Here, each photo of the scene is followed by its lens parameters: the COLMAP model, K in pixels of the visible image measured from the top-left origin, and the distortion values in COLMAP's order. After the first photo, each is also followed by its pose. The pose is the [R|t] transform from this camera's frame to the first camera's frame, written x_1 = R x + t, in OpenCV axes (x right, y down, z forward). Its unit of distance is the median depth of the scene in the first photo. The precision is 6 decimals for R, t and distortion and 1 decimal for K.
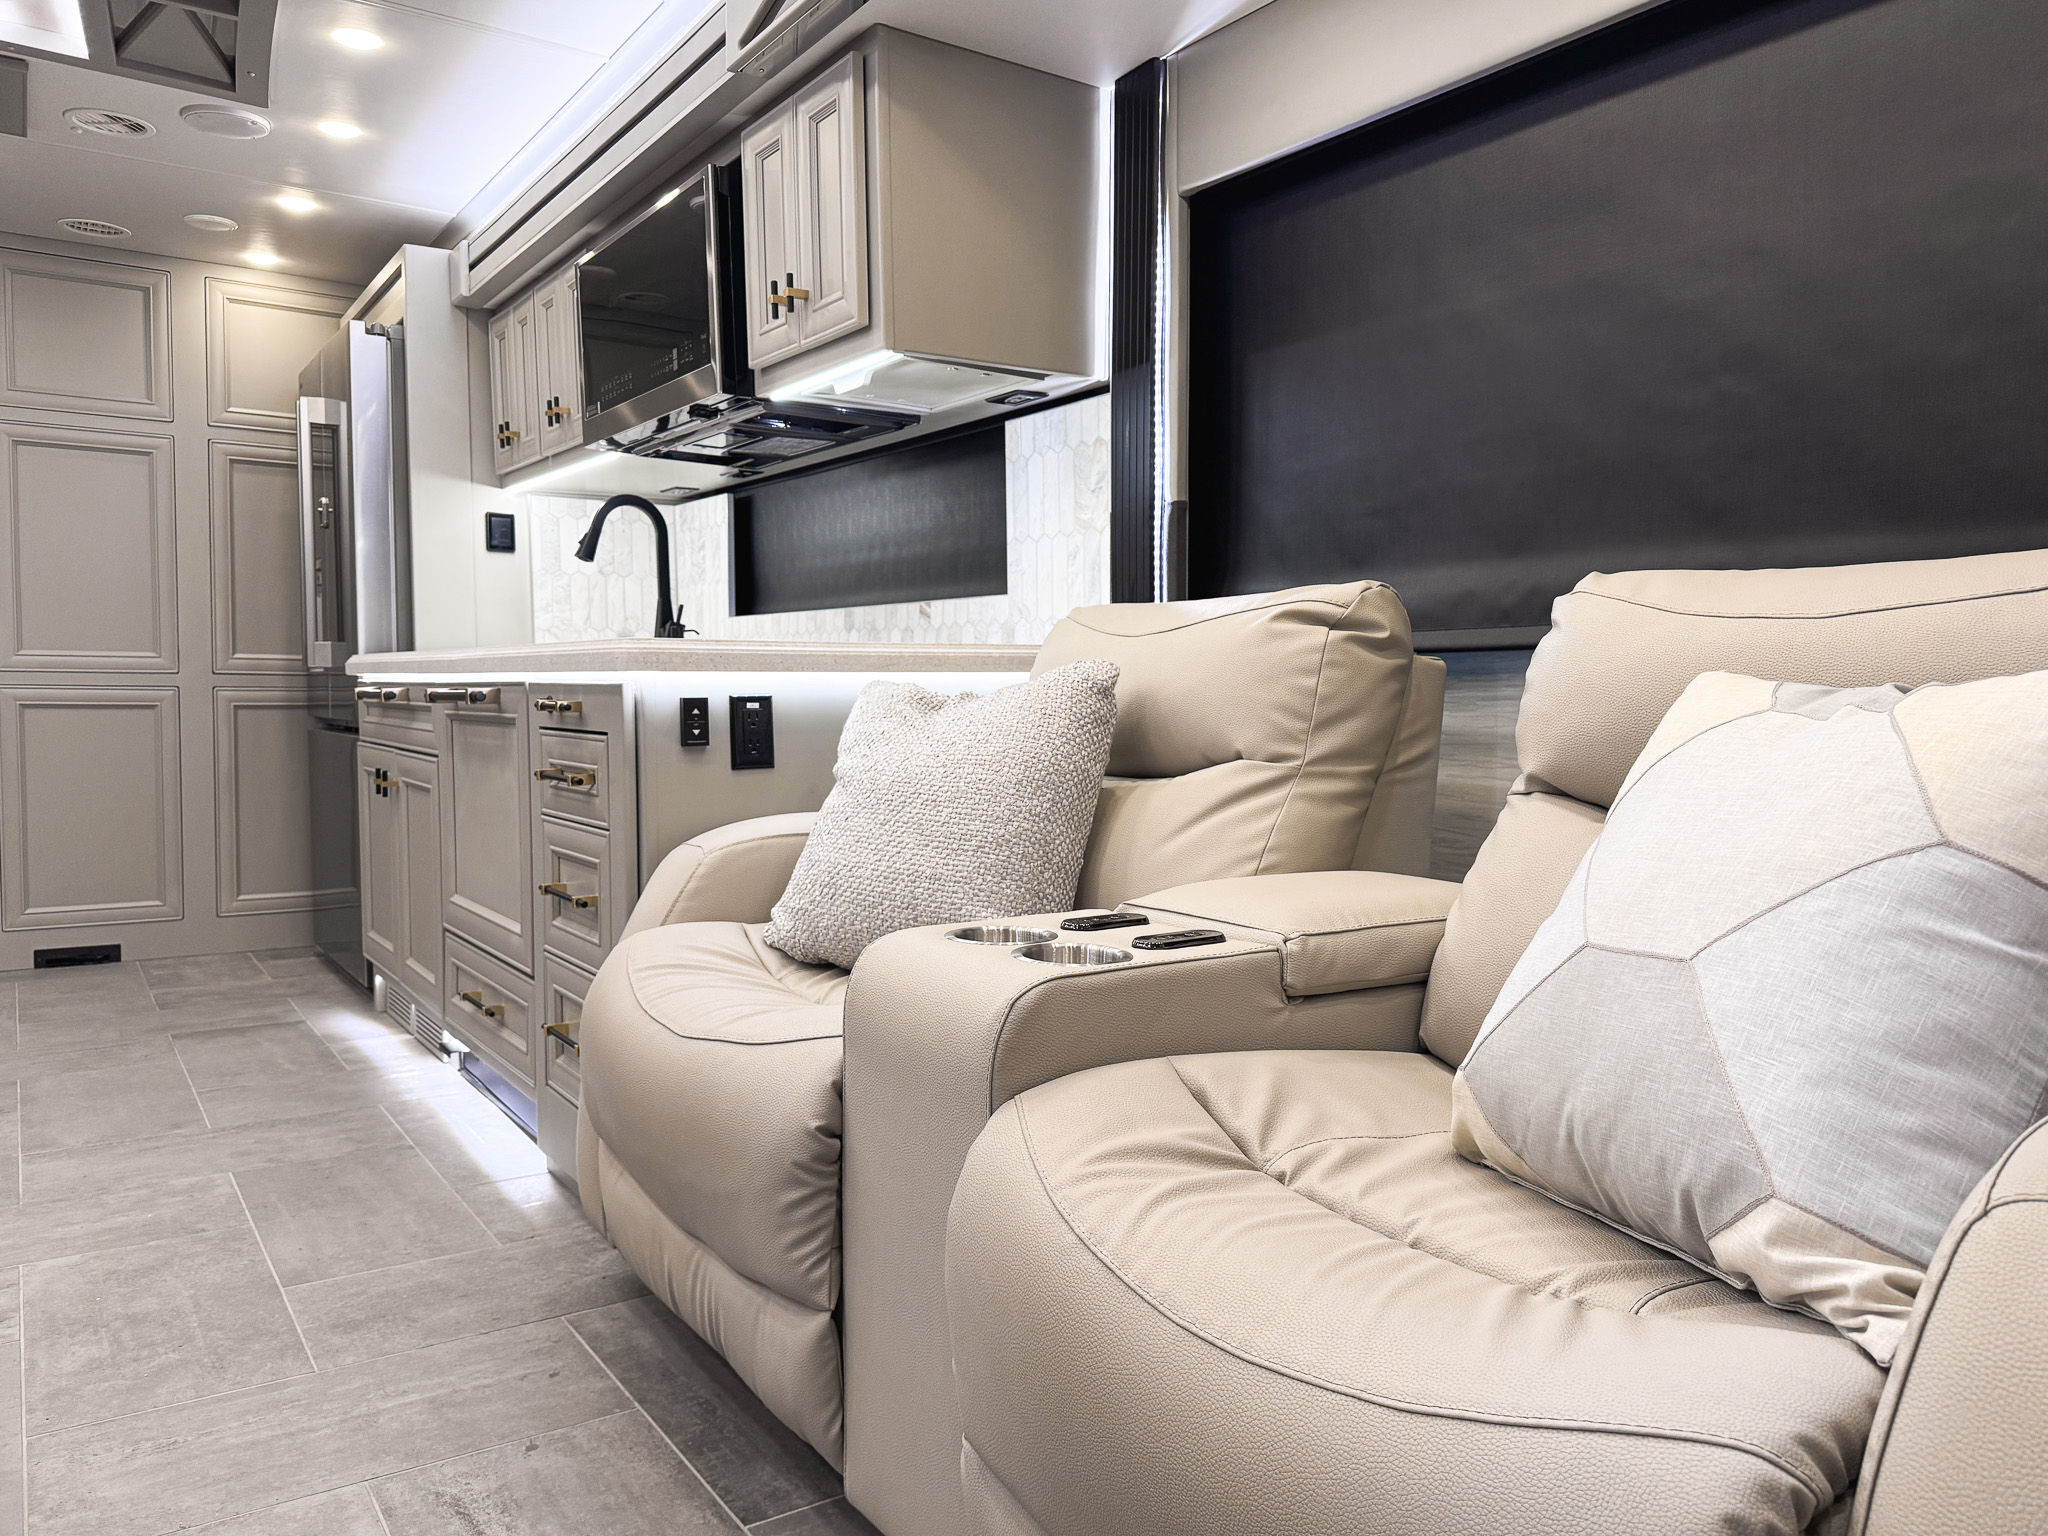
lens RADIAL K [[1436.7, 0, 1022.5], [0, 1436.7, 760.0], [0, 0, 1]] dist [0.199239, -0.300162]
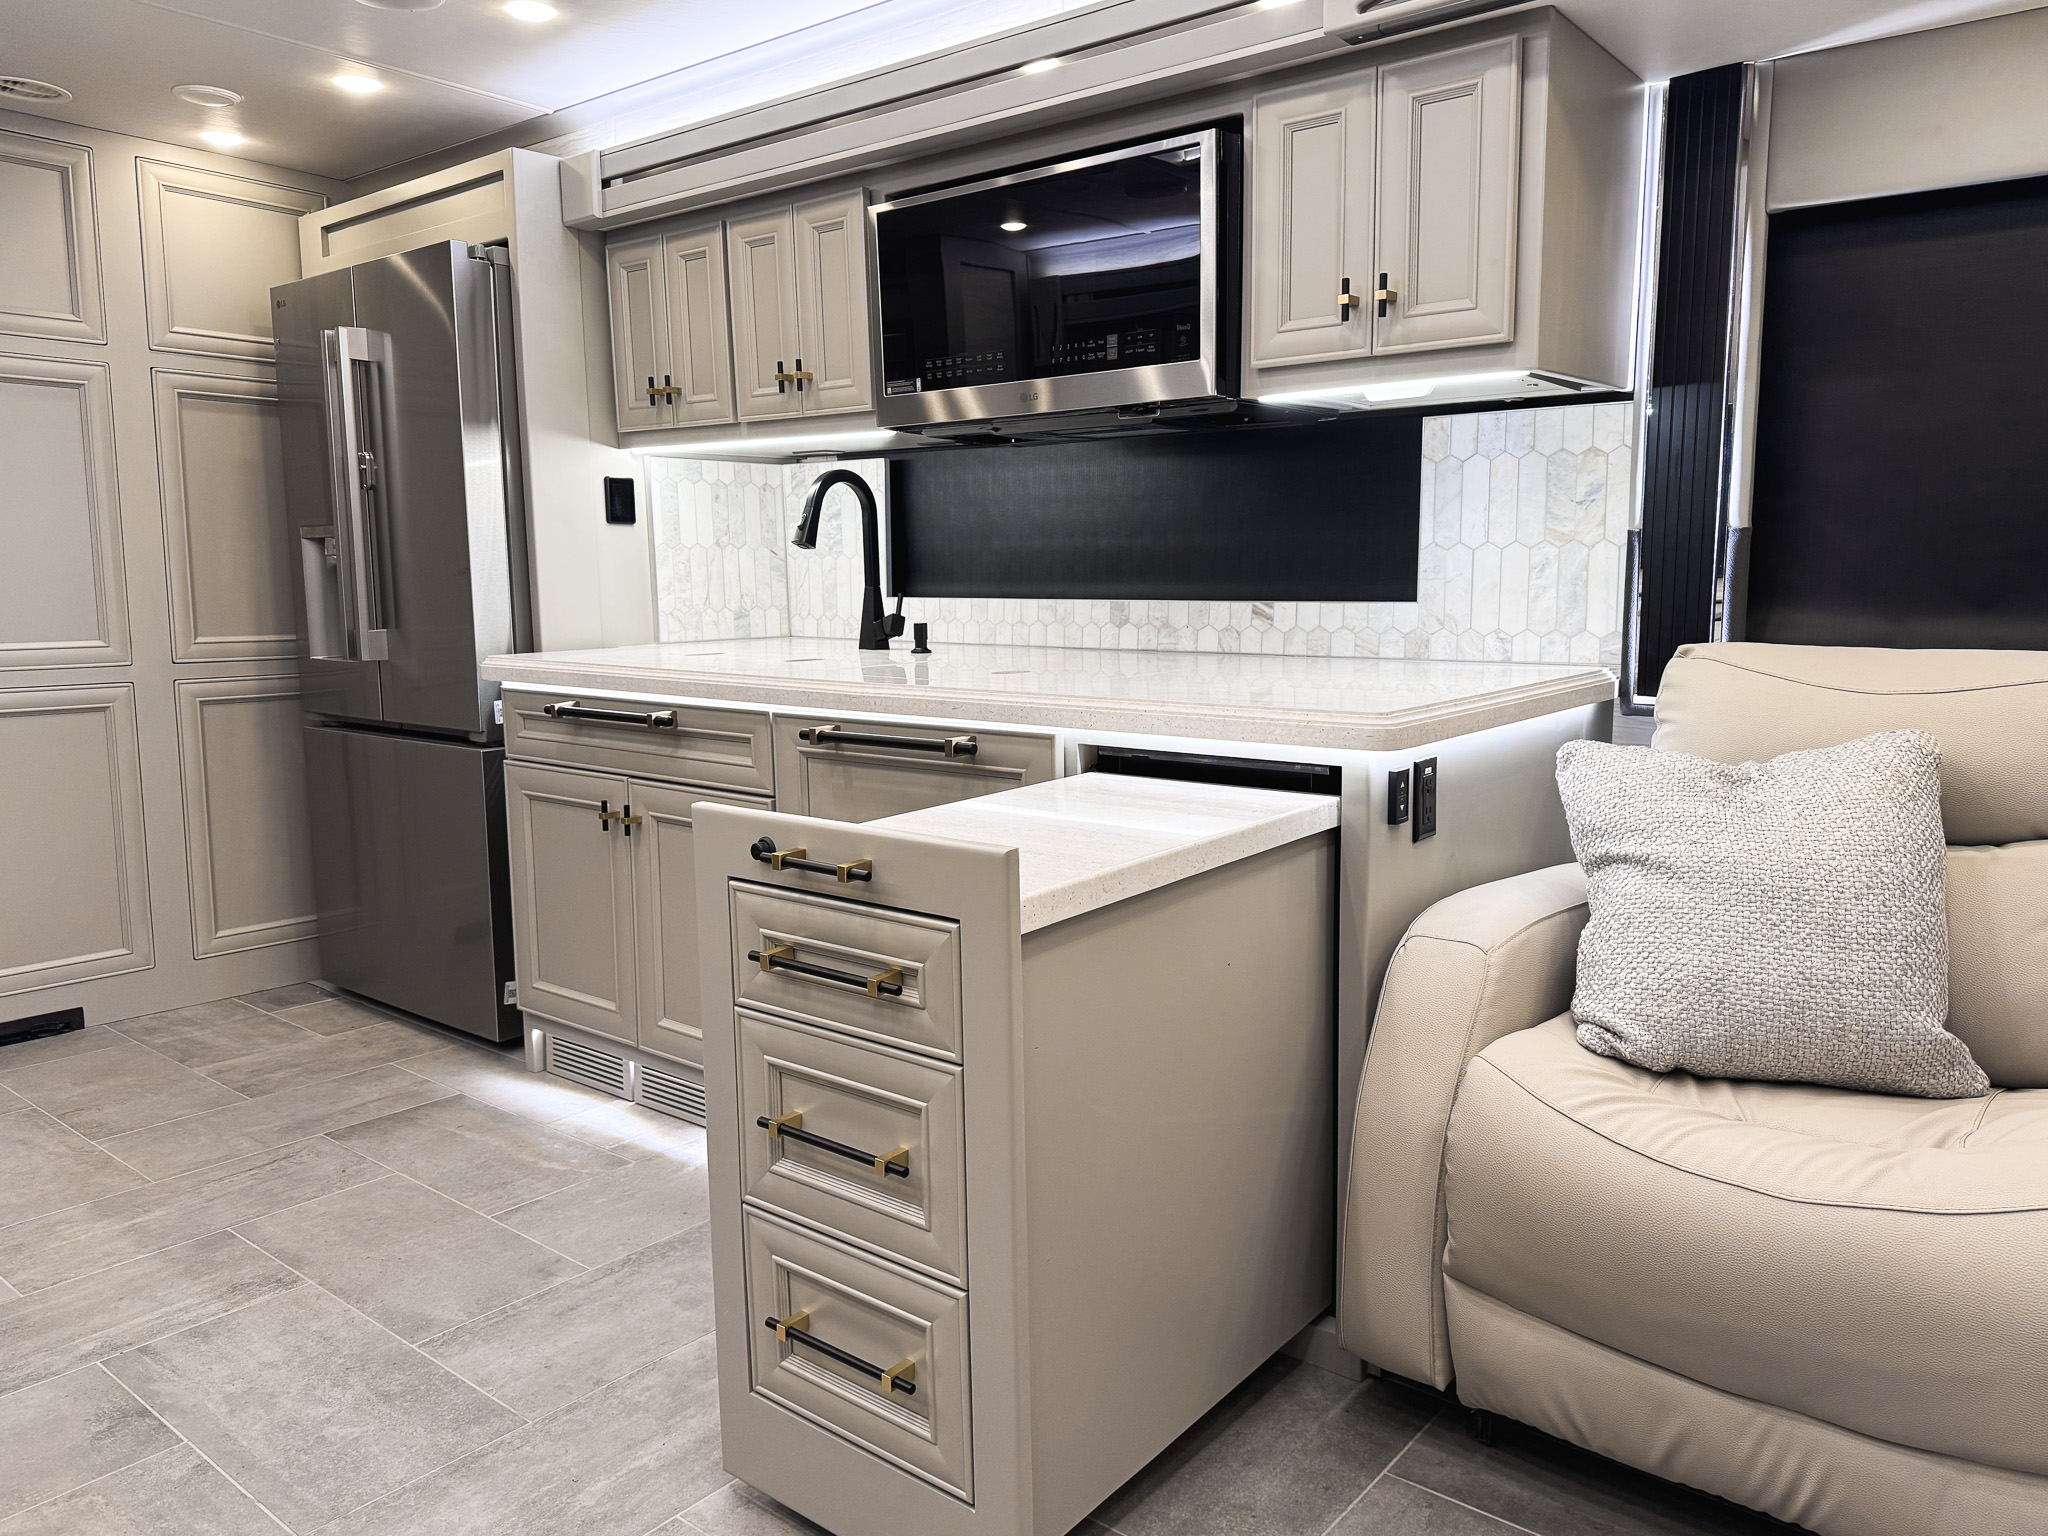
lens RADIAL K [[1446.3, 0, 1024.0], [0, 1446.3, 768.0], [0, 0, 1]] dist [0.151049, -0.197016]
pose [[0.958621, -0.047125, 0.280758, -0.386345], [0.023764, 0.996008, 0.086039, -0.069867], [-0.283691, -0.075807, 0.955914, 0.111228]]
